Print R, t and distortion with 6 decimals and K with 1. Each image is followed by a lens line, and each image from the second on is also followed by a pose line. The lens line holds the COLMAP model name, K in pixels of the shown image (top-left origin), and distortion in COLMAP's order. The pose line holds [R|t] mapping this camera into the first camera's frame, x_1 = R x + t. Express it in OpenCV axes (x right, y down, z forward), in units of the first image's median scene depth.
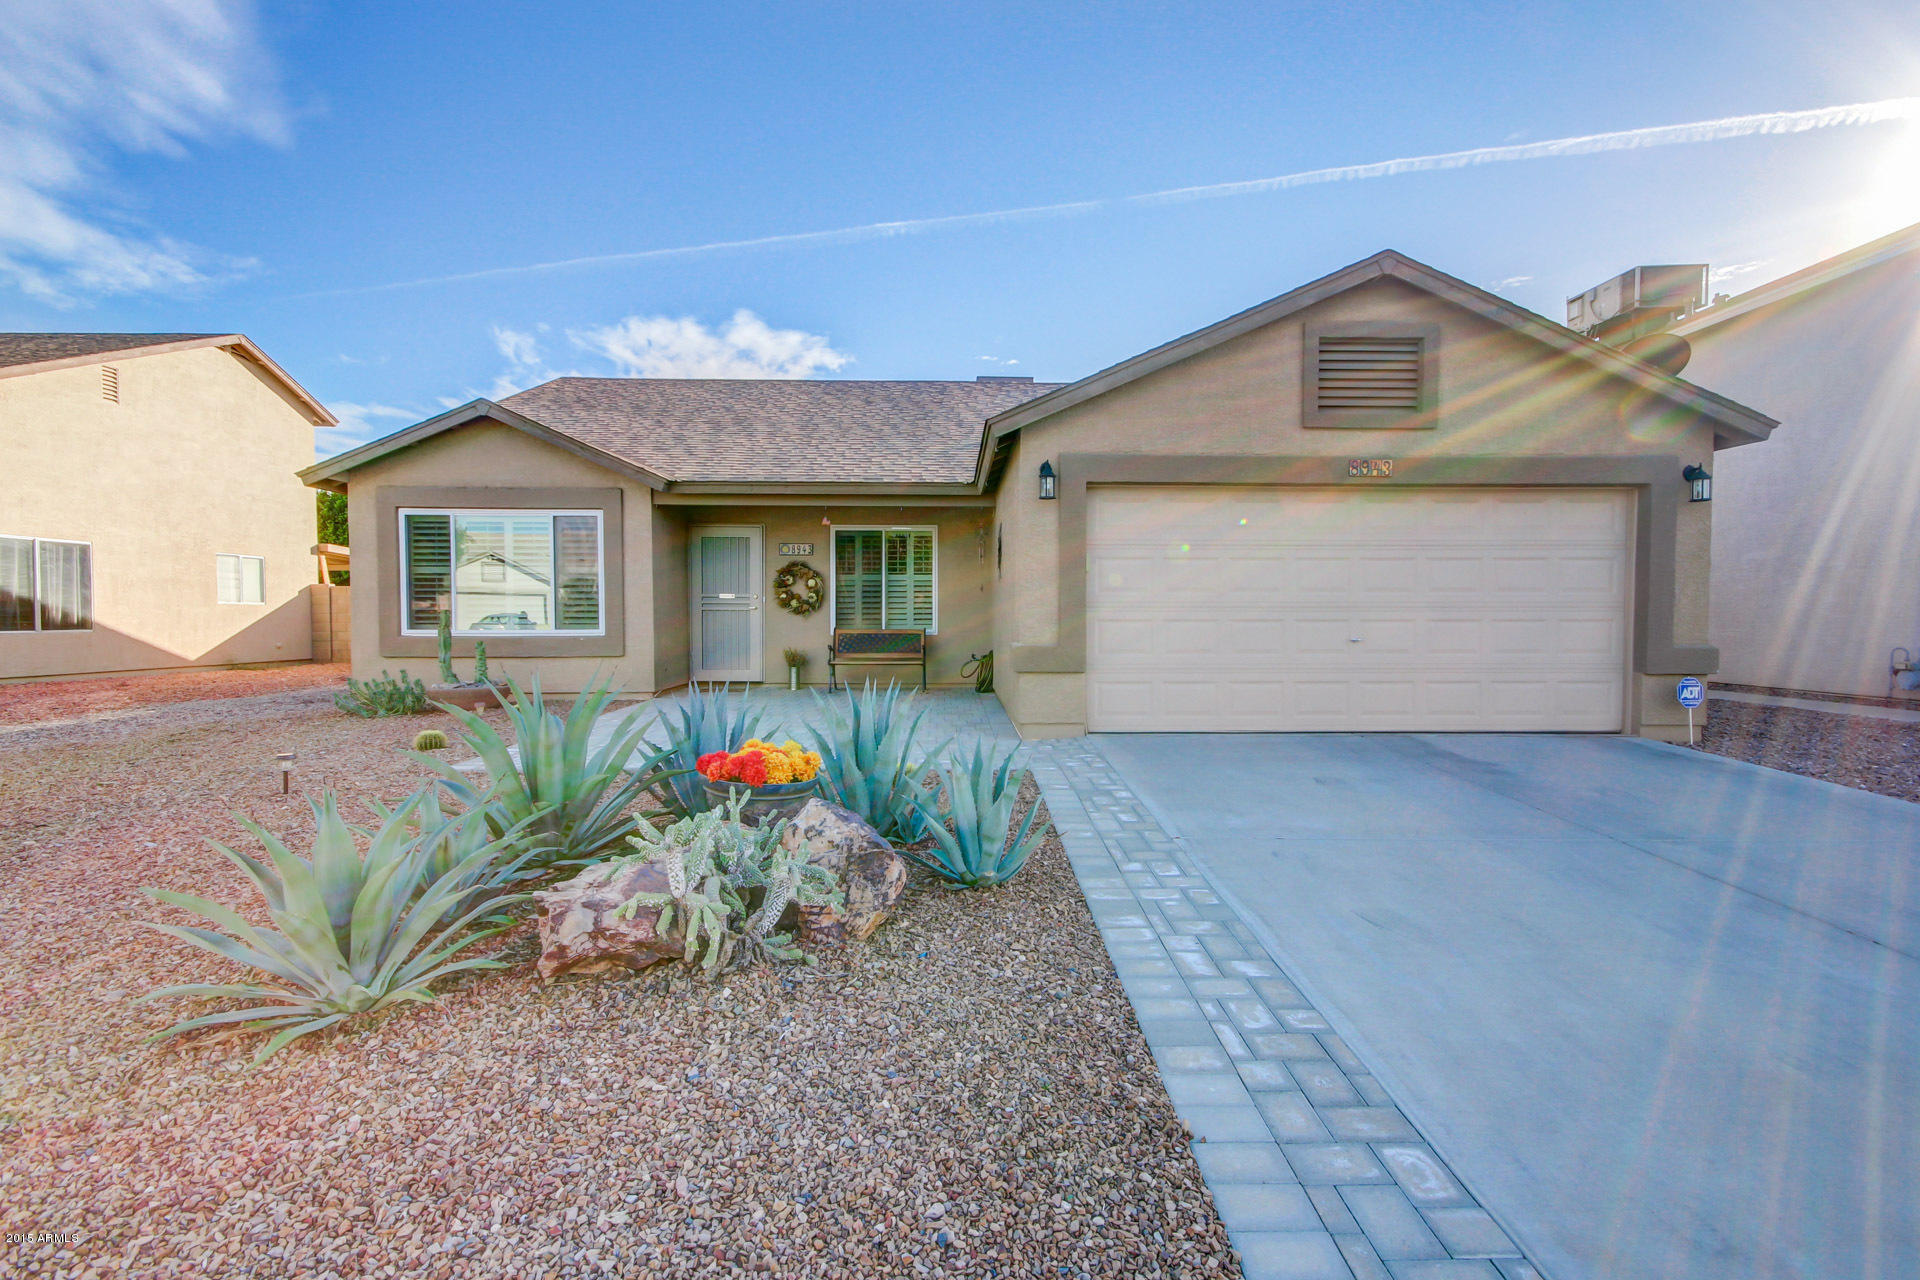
lens RADIAL K [[879.9, 0, 968.9], [0, 879.9, 641.6], [0, 0, 1]] dist [0.009470, -0.000567]
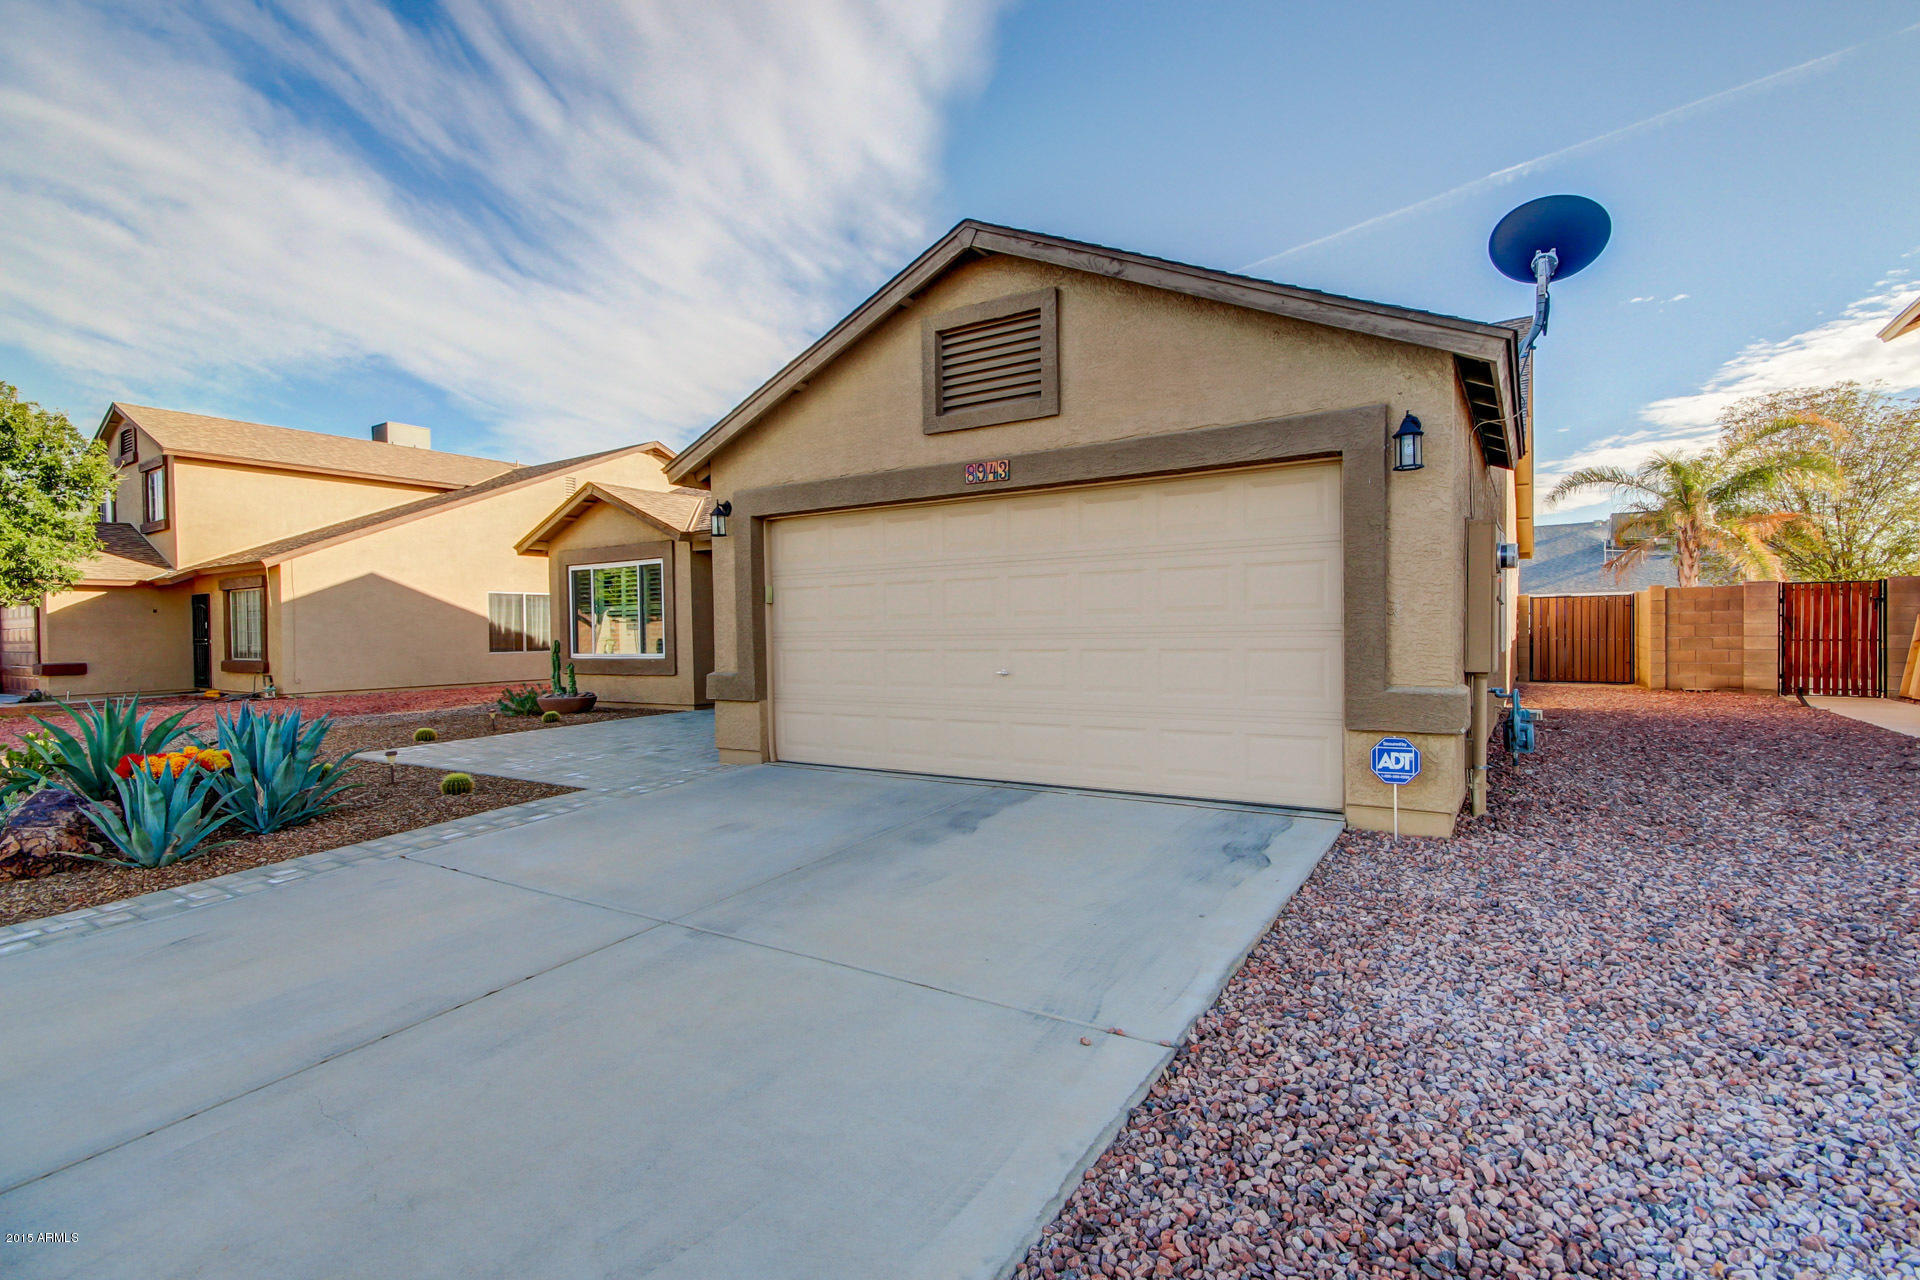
lens RADIAL K [[895.7, 0, 971.4], [0, 895.7, 647.4], [0, 0, 1]] dist [-0.000277, -0.000562]
pose [[0.824474, 0.000146, -0.565900, 0.664889], [-0.007629, 0.999912, -0.010857, -0.011915], [0.565848, 0.013268, 0.824402, 0.196733]]
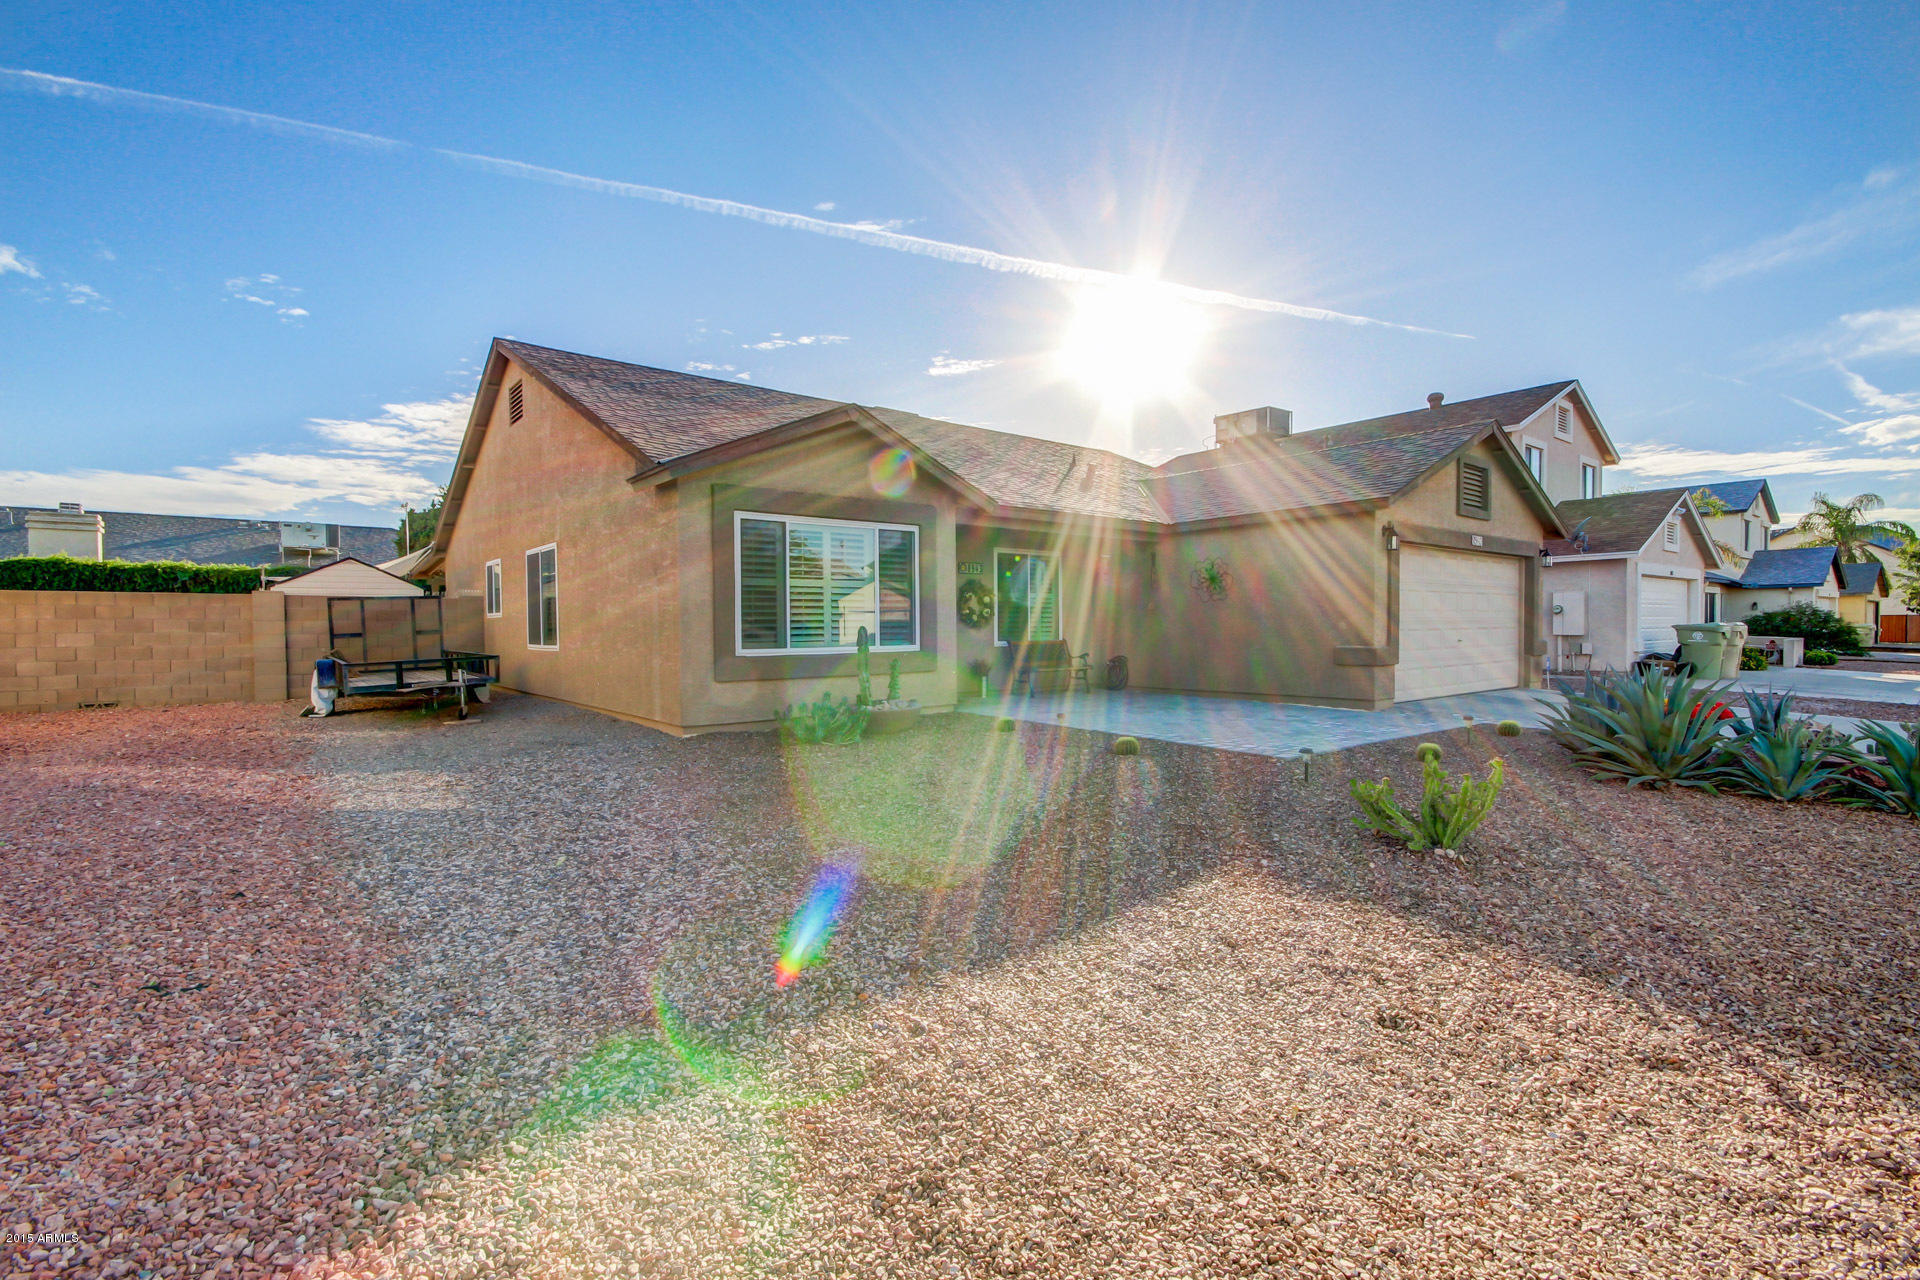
lens RADIAL K [[877.1, 0, 968.3], [0, 877.1, 640.1], [0, 0, 1]] dist [0.032384, -0.019008]
pose [[0.786102, -0.015992, 0.617890, -0.986236], [0.024728, 0.999679, -0.005585, -0.012468], [-0.617602, 0.019670, 0.786245, 0.180204]]
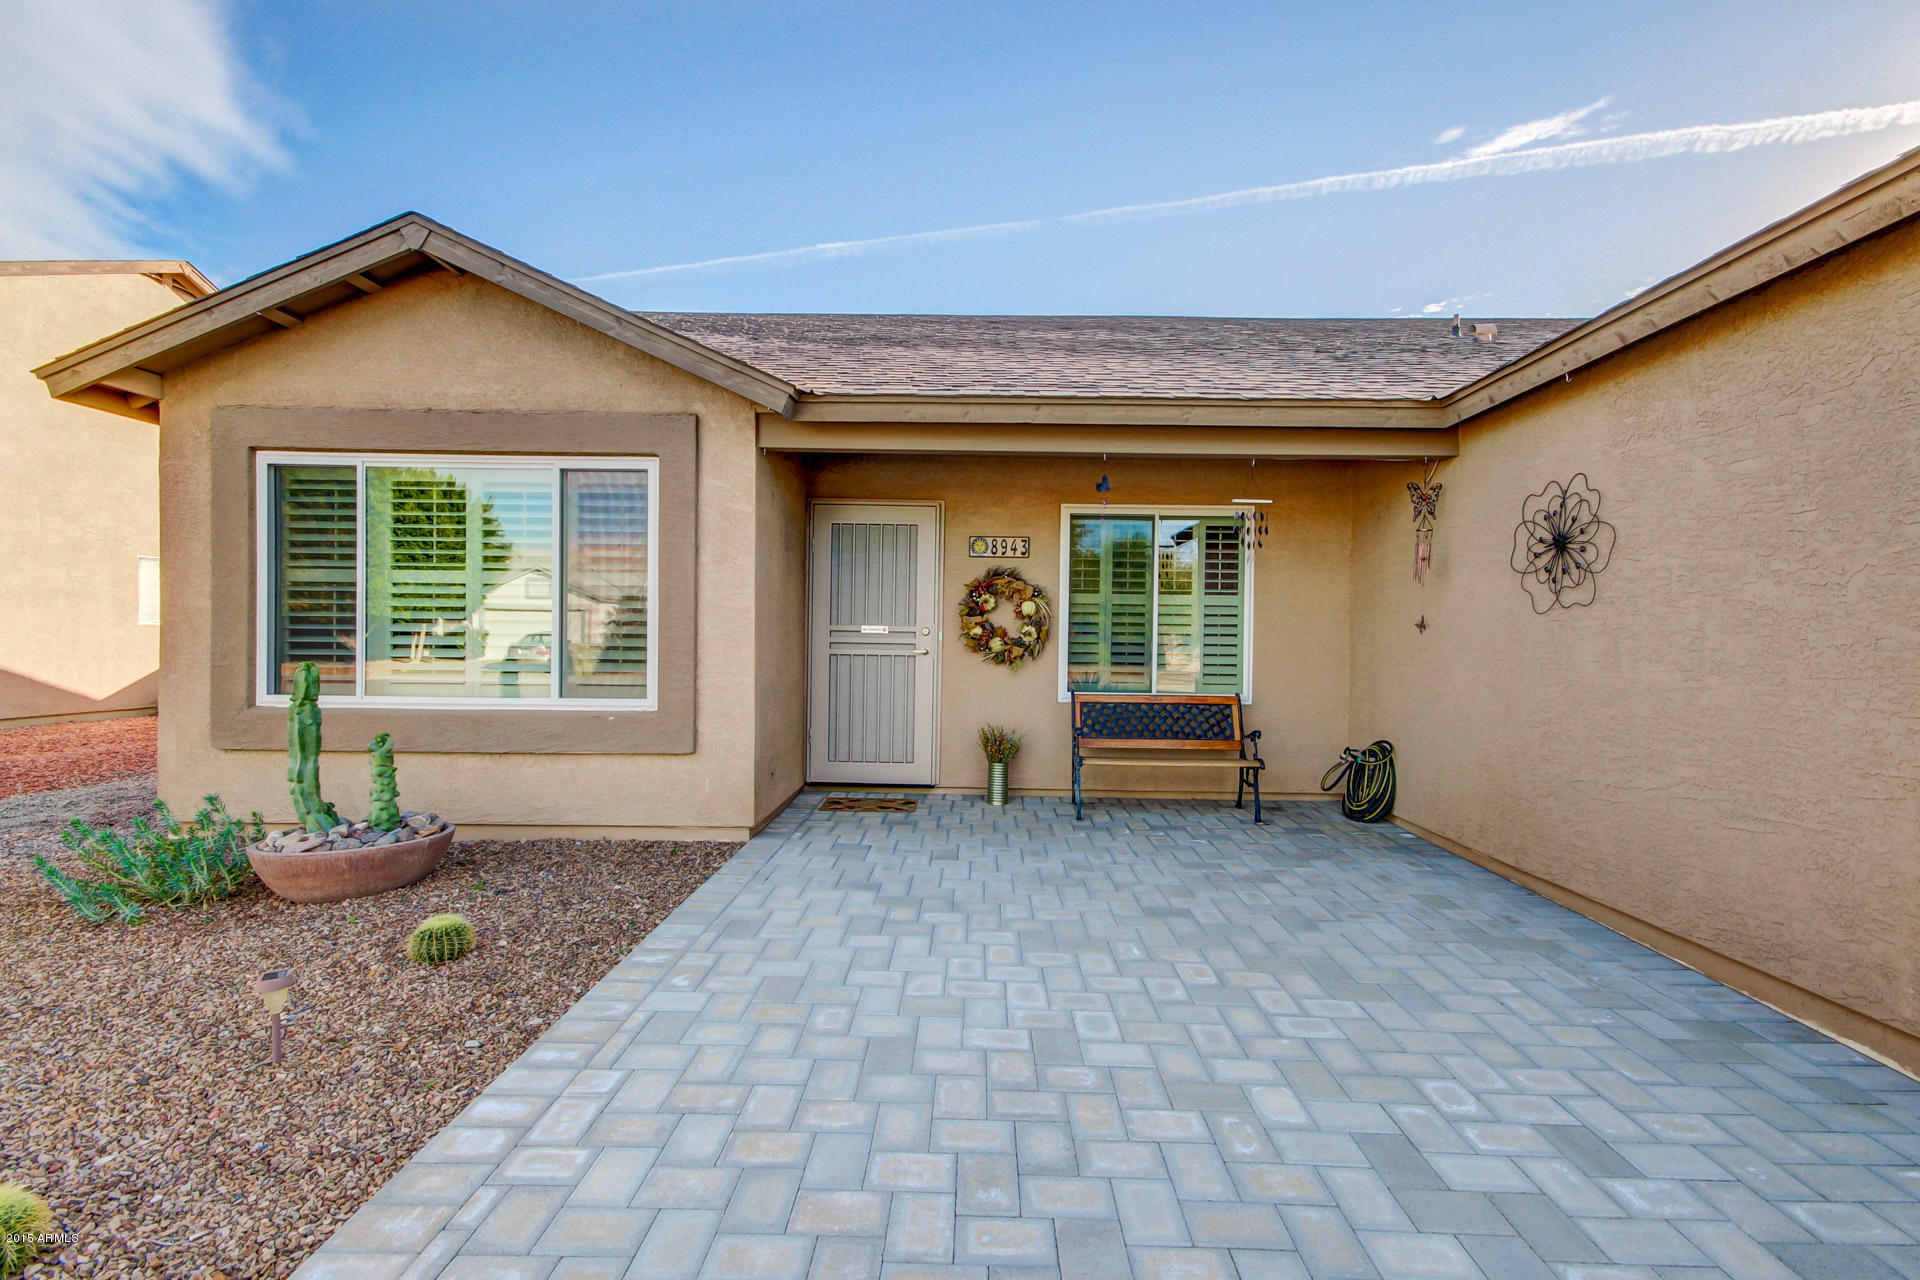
lens RADIAL K [[864.4, 0, 970.0], [0, 864.4, 642.1], [0, 0, 1]] dist [0.011545, -0.000485]
pose [[0.998856, 0.013363, -0.045910, -0.215894], [-0.014364, 0.999665, -0.021553, -0.037478], [0.045606, 0.022188, 0.998713, 0.521690]]
